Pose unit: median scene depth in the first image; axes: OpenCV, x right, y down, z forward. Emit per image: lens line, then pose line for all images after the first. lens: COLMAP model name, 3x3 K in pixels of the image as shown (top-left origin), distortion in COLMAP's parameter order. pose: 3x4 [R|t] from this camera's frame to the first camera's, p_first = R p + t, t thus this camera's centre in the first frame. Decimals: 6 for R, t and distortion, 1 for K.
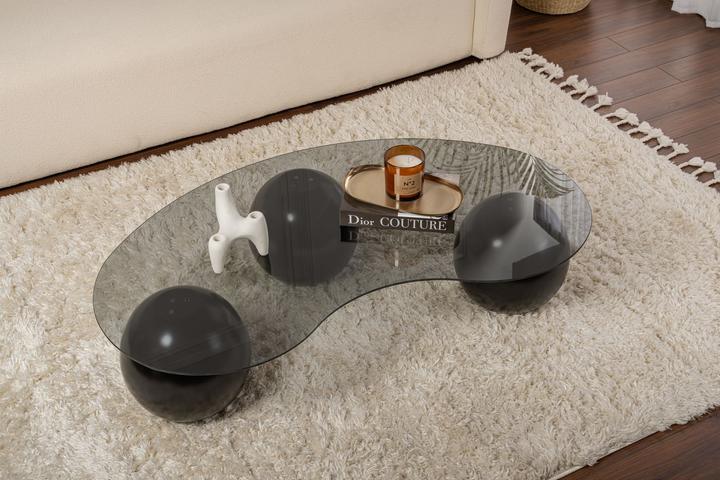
lens RADIAL K [[1056.6, 0, 389.4], [0, 1056.6, 240.4], [0, 0, 1]] dist [0.045811, 0.198885]
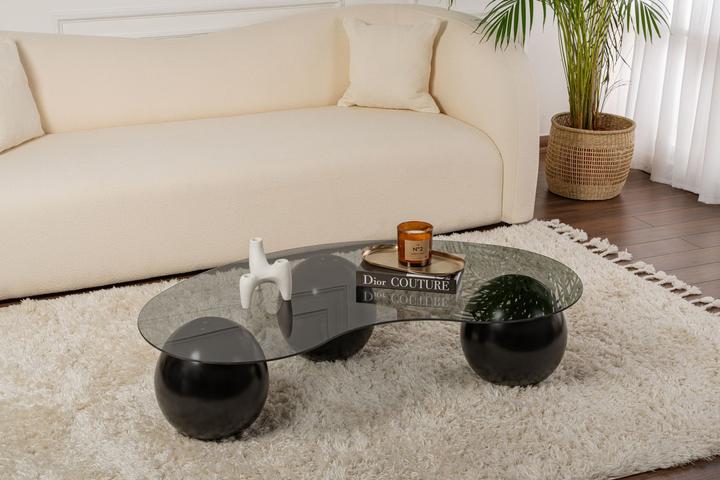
lens RADIAL K [[1203.8, 0, 360.0], [0, 1203.8, 240.0], [0, 0, 1]] dist [0.068991, 0.119632]
pose [[0.994458, 0.024862, -0.102155, 0.085918], [-0.056100, 0.947239, -0.315582, 0.337417], [0.088920, 0.319563, 0.943384, -0.226605]]
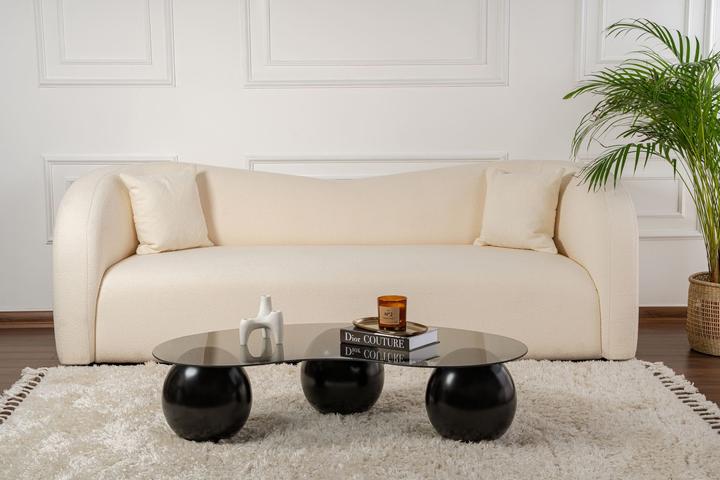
lens RADIAL K [[1467.2, 0, 360.0], [0, 1467.2, 240.0], [0, 0, 1]] dist [0.316445, 0.000518]
pose [[0.861585, 0.046341, -0.505494, 0.917267], [-0.302217, 0.846927, -0.437469, 0.688638], [0.407844, 0.529686, 0.743705, -0.477962]]
